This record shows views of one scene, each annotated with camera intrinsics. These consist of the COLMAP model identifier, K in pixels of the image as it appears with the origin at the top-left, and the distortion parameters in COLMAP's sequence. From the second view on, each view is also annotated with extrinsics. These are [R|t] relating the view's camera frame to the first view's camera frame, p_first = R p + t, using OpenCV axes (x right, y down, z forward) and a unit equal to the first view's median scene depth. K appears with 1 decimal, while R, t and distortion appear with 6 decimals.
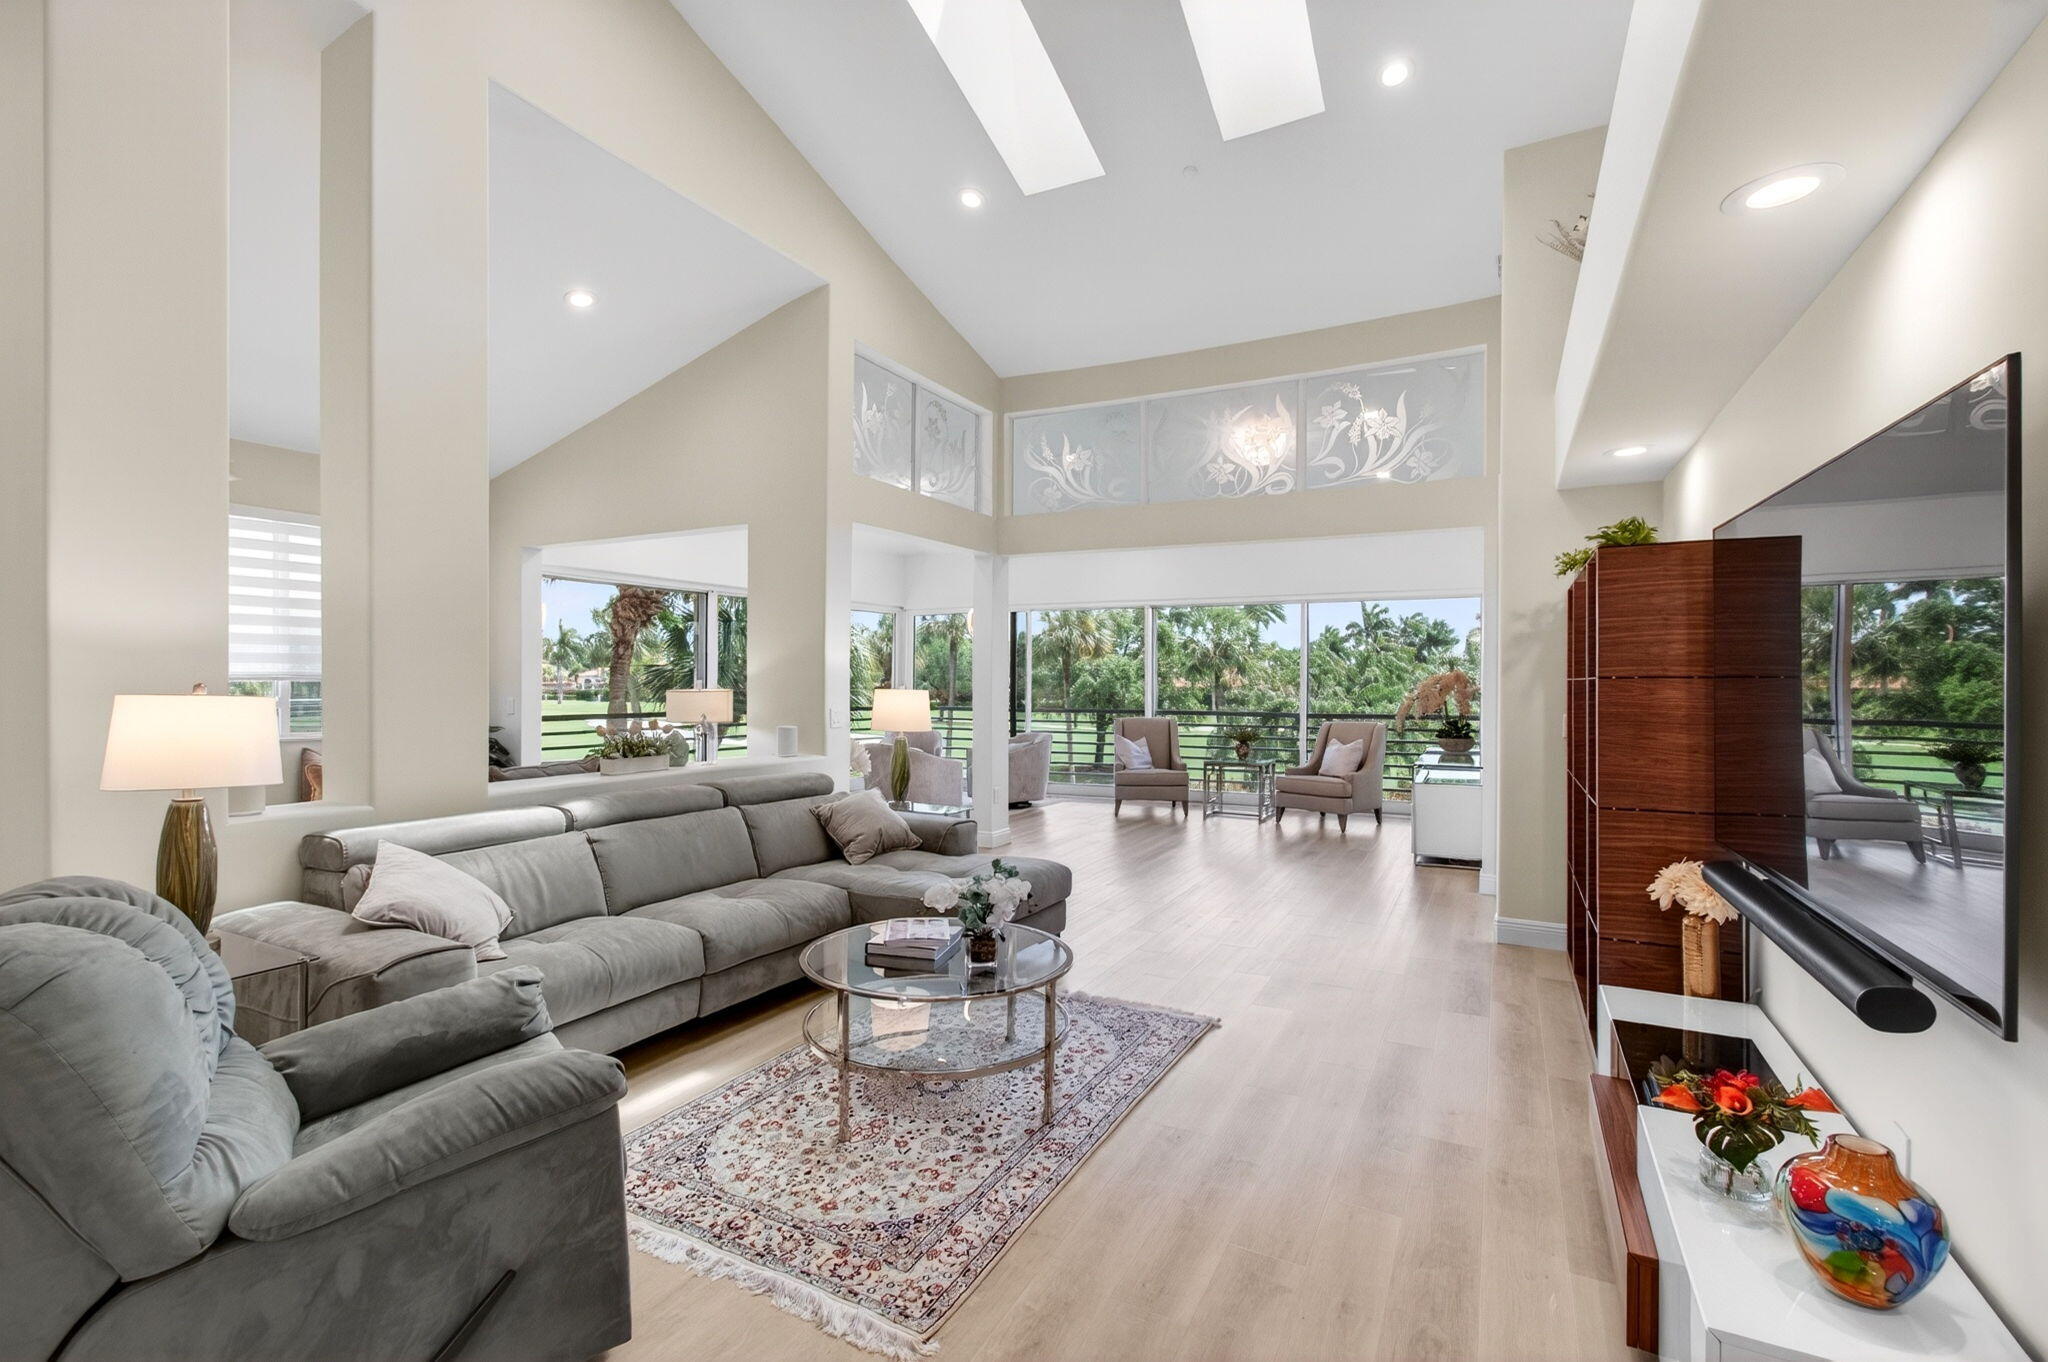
lens RADIAL K [[919.7, 0, 1032.4], [0, 919.7, 684.2], [0, 0, 1]] dist [-0.000632, 0.000388]
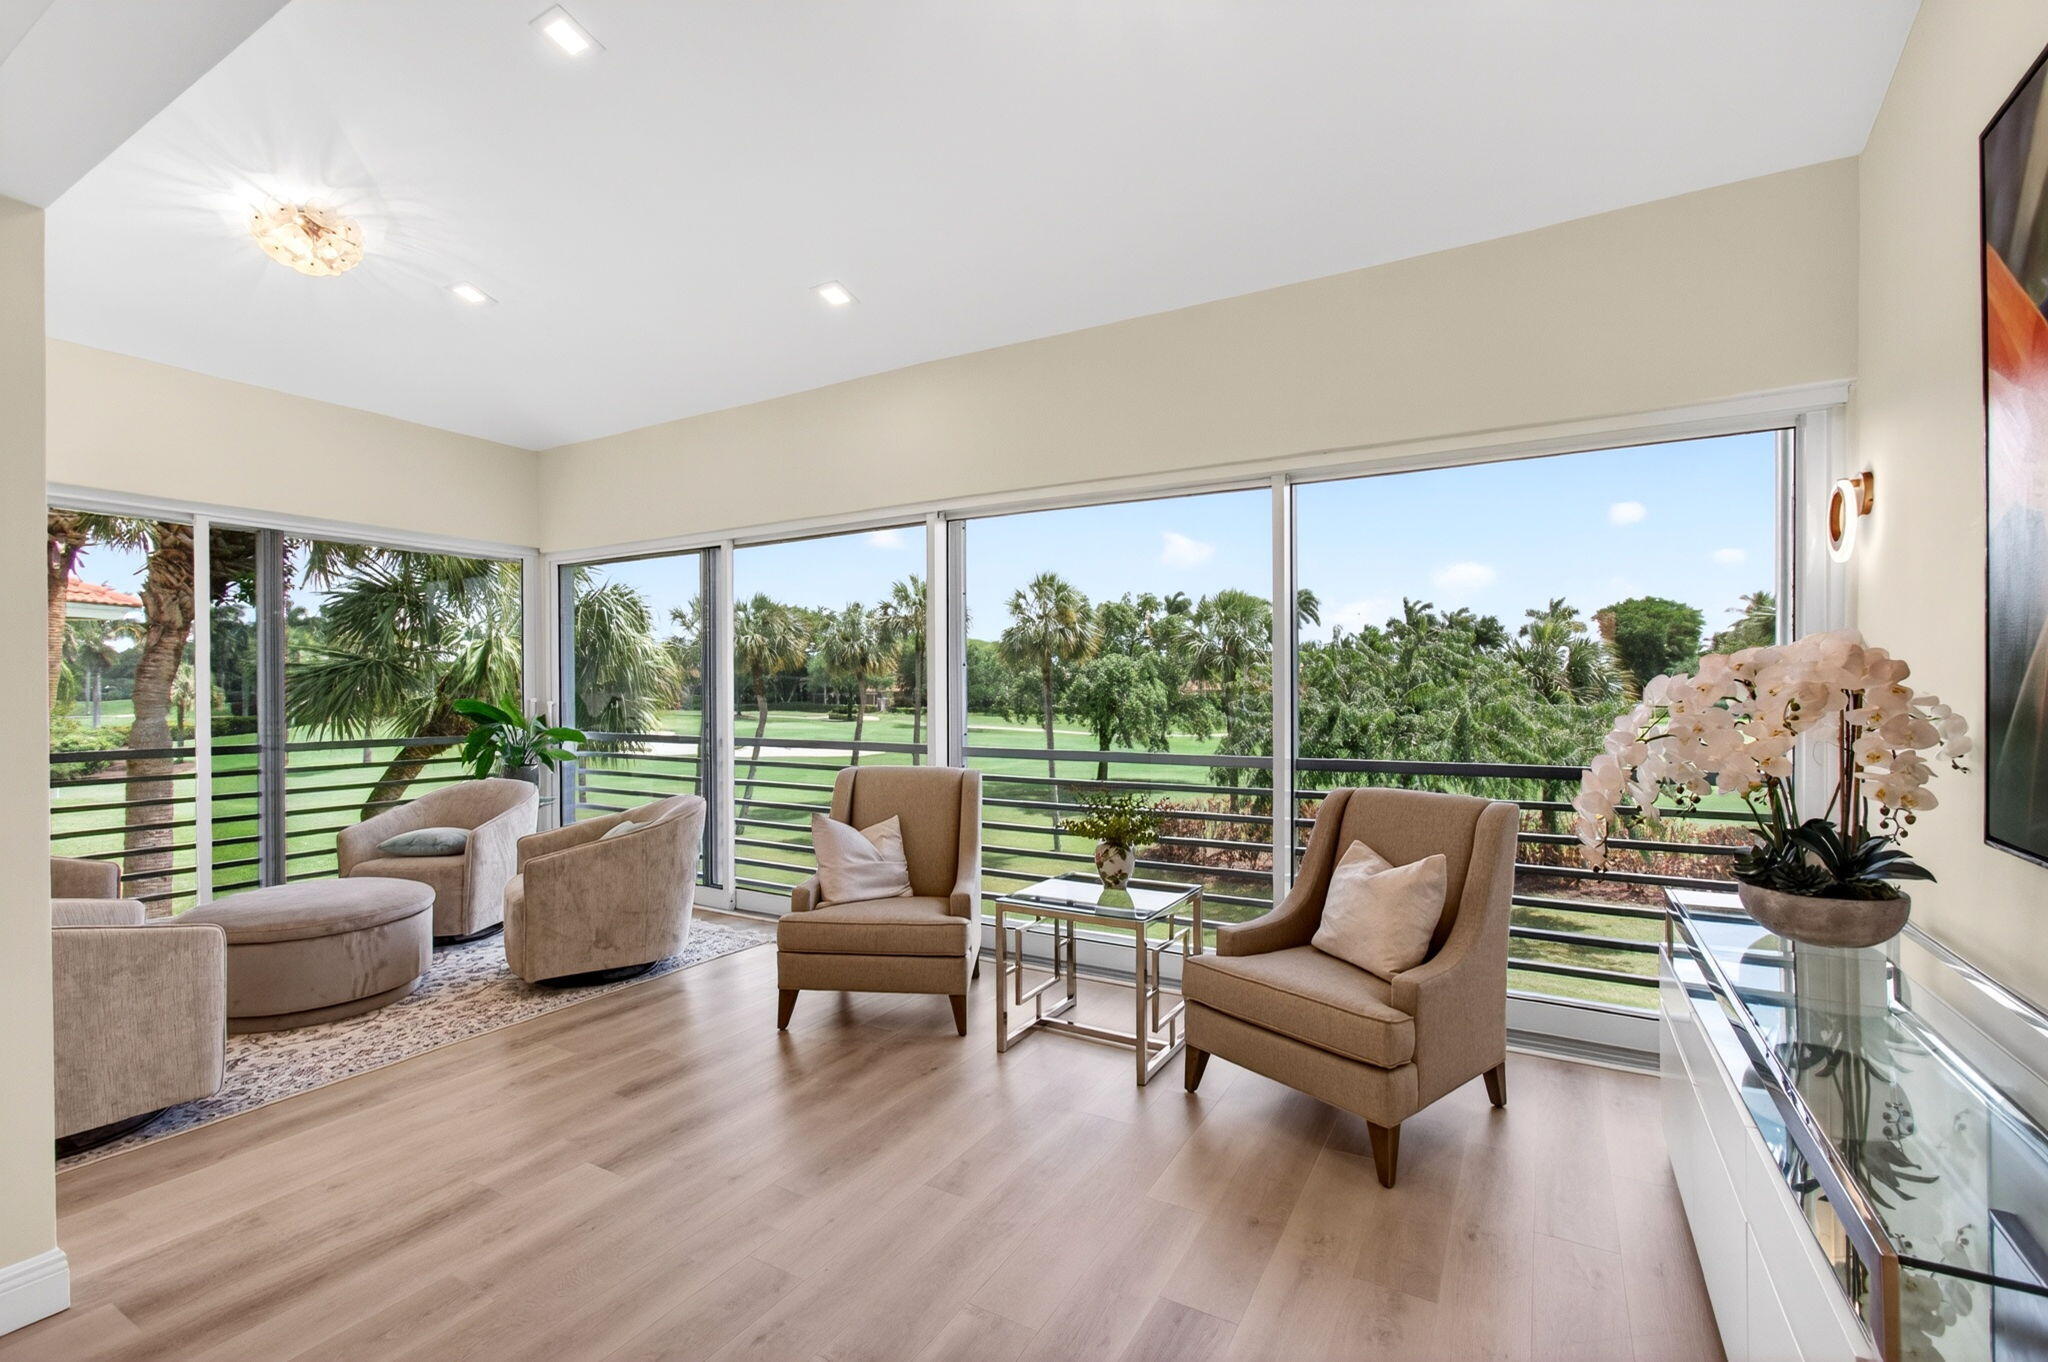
lens RADIAL K [[903.9, 0, 1024.0], [0, 903.9, 681.0], [0, 0, 1]] dist [-0.001486, -0.000336]
pose [[0.998512, -0.010902, -0.053428, 0.347174], [0.010437, 0.999905, -0.008973, 0.000677], [0.053520, 0.008402, 0.998531, 1.021942]]
